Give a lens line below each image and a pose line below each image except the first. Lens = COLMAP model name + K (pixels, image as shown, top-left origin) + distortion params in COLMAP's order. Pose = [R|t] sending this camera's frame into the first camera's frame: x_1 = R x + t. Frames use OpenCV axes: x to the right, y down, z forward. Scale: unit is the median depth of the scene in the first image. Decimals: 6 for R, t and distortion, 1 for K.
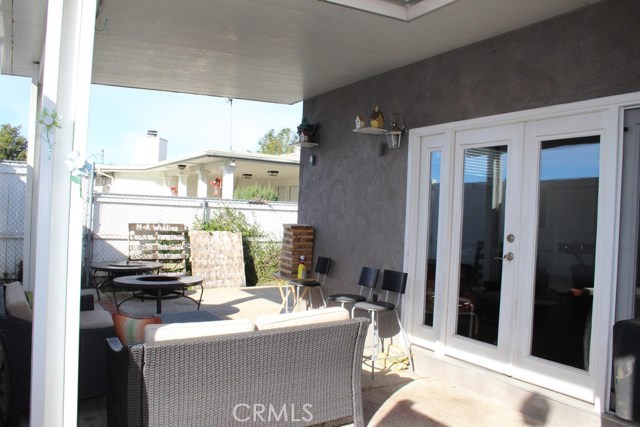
lens RADIAL K [[539.1, 0, 320.3], [0, 539.1, 213.9], [0, 0, 1]] dist [-0.133893, 0.110153]
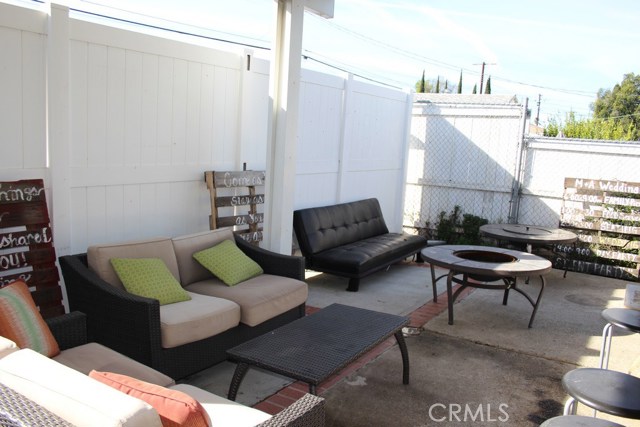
lens RADIAL K [[539.1, 0, 319.6], [0, 539.1, 213.2], [0, 0, 1]] dist [-0.133893, 0.110153]
pose [[0.462864, 0.114241, -0.879037, 0.135078], [-0.034227, 0.993224, 0.111058, -0.002712], [0.885768, -0.021318, 0.463638, 0.349059]]
